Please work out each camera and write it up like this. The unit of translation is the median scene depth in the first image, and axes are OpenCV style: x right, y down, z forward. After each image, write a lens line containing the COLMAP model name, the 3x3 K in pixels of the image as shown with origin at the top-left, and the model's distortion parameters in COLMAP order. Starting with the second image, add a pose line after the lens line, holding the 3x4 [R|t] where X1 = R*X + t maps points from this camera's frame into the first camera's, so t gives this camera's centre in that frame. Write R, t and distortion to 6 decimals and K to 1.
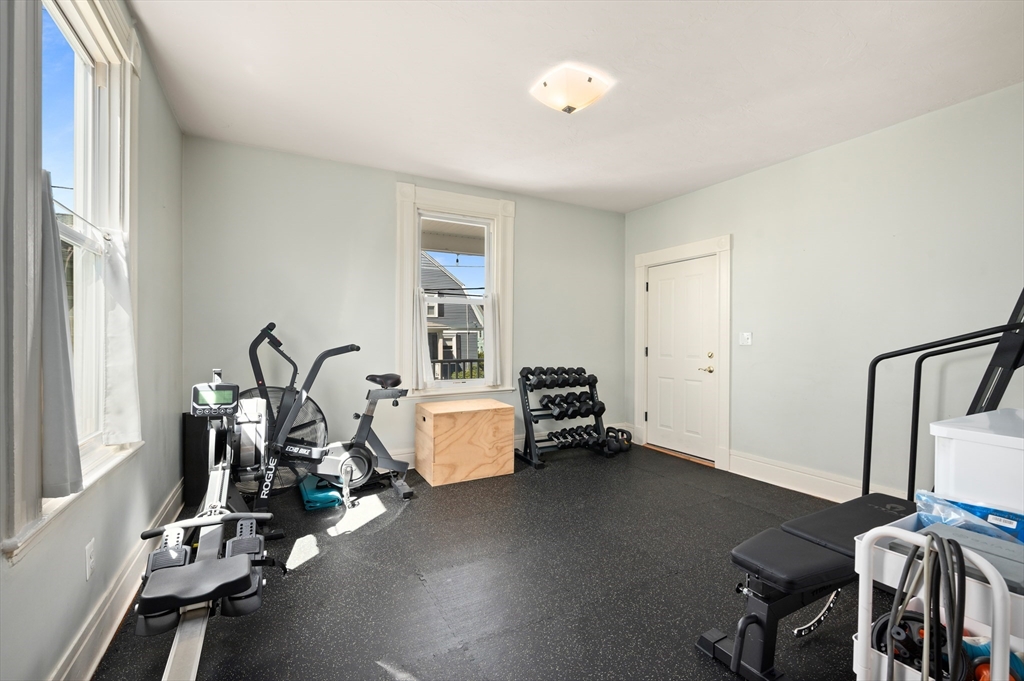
lens RADIAL K [[460.1, 0, 512.8], [0, 460.1, 332.2], [0, 0, 1]] dist [-0.002111, -0.000257]
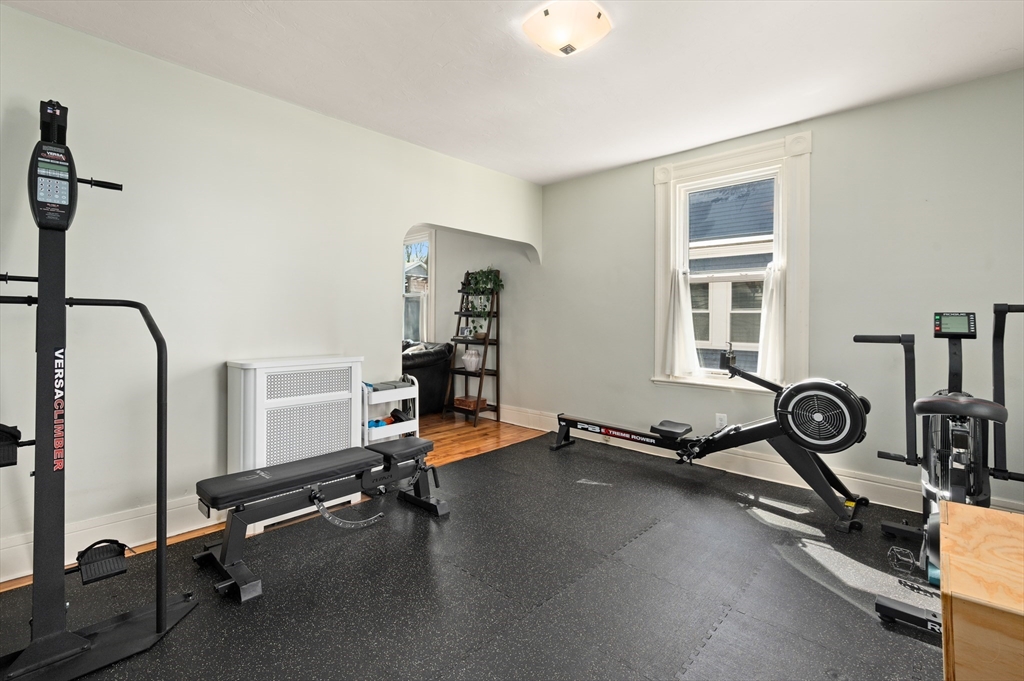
lens RADIAL K [[460.1, 0, 512.8], [0, 460.1, 332.2], [0, 0, 1]] dist [-0.002111, -0.000257]
pose [[-0.951012, -0.005881, -0.309098, 0.461460], [-0.009327, 0.999910, 0.009674, 0.026291], [0.309014, 0.012083, -0.950981, 1.737229]]
